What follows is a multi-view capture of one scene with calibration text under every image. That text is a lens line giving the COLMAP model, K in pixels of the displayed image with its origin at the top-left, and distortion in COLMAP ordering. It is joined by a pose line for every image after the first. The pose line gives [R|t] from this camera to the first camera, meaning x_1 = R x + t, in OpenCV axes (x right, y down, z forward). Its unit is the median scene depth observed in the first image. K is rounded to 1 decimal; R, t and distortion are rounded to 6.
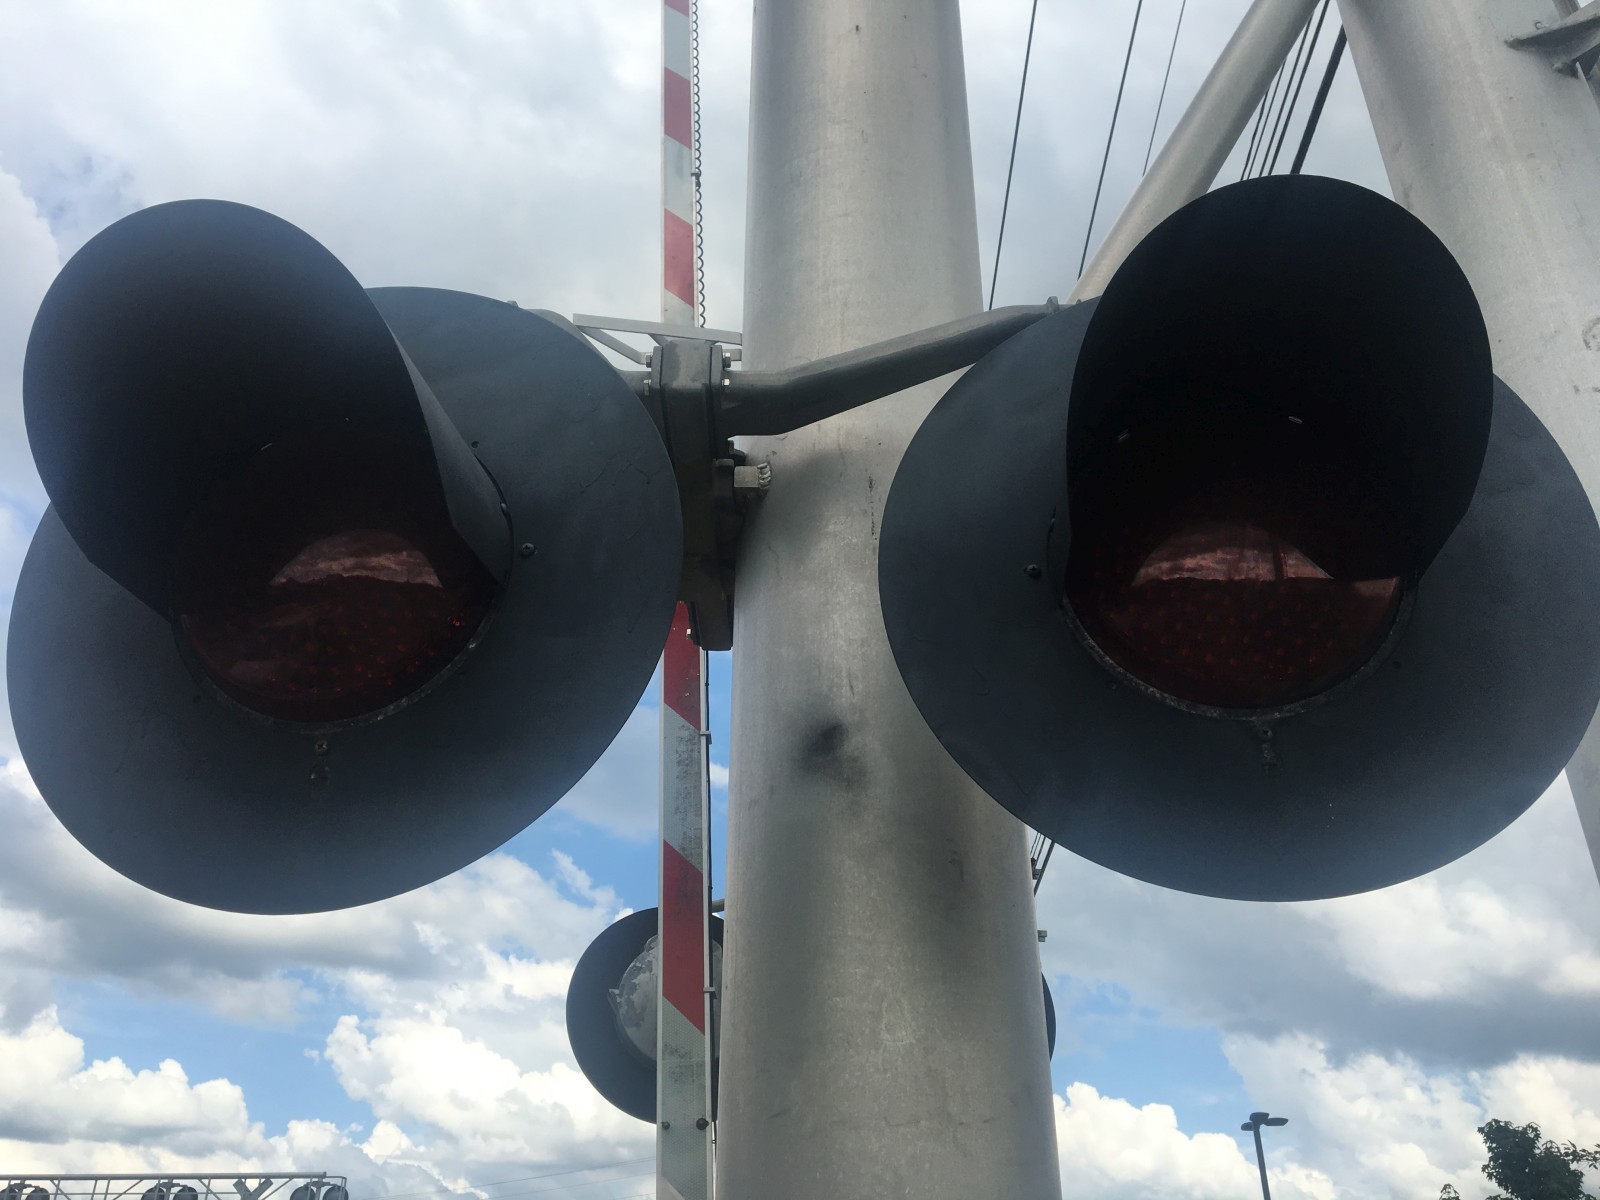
lens RADIAL K [[1353.8, 0, 794.7], [0, 1353.8, 606.0], [0, 0, 1]] dist [0.035028, -0.070904]
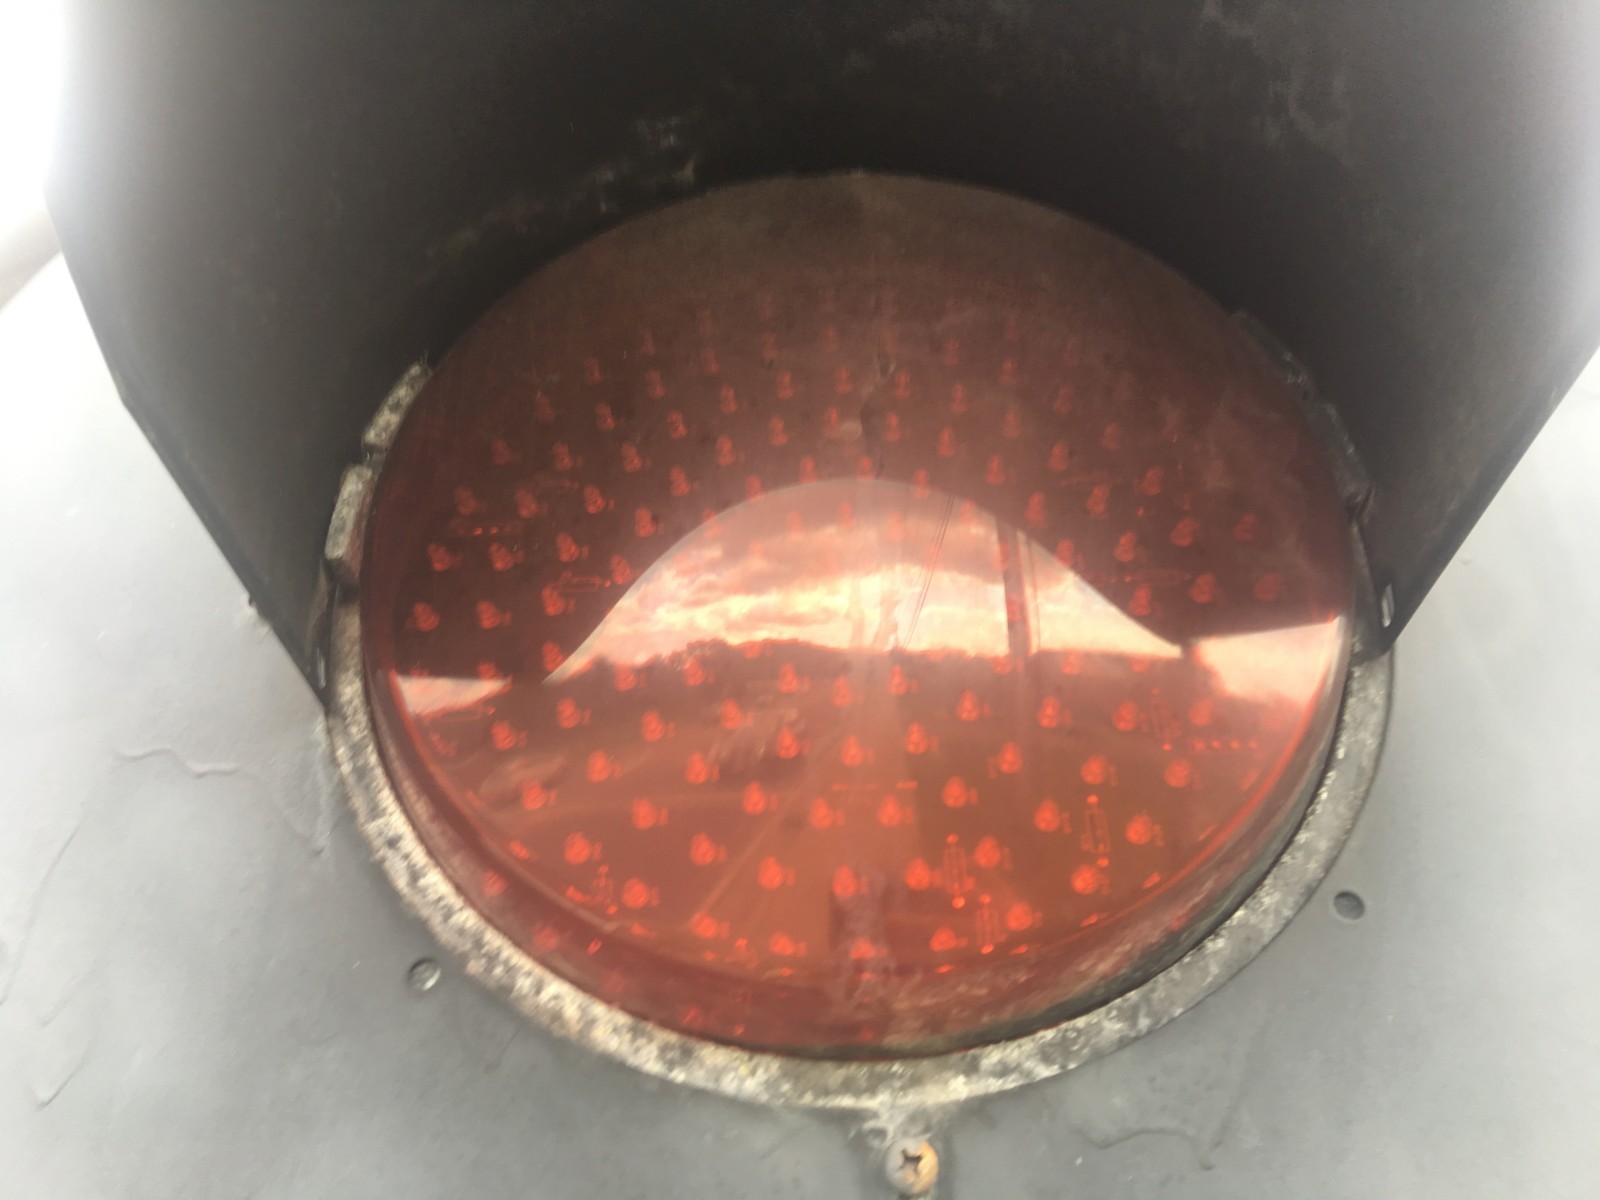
lens RADIAL K [[1353.8, 0, 804.5], [0, 1353.8, 598.0], [0, 0, 1]] dist [0.035028, -0.070904]
pose [[0.995206, 0.014479, 0.096719, 0.255860], [-0.005057, 0.995275, -0.096961, 0.004717], [-0.097666, 0.096007, 0.990578, 0.618163]]
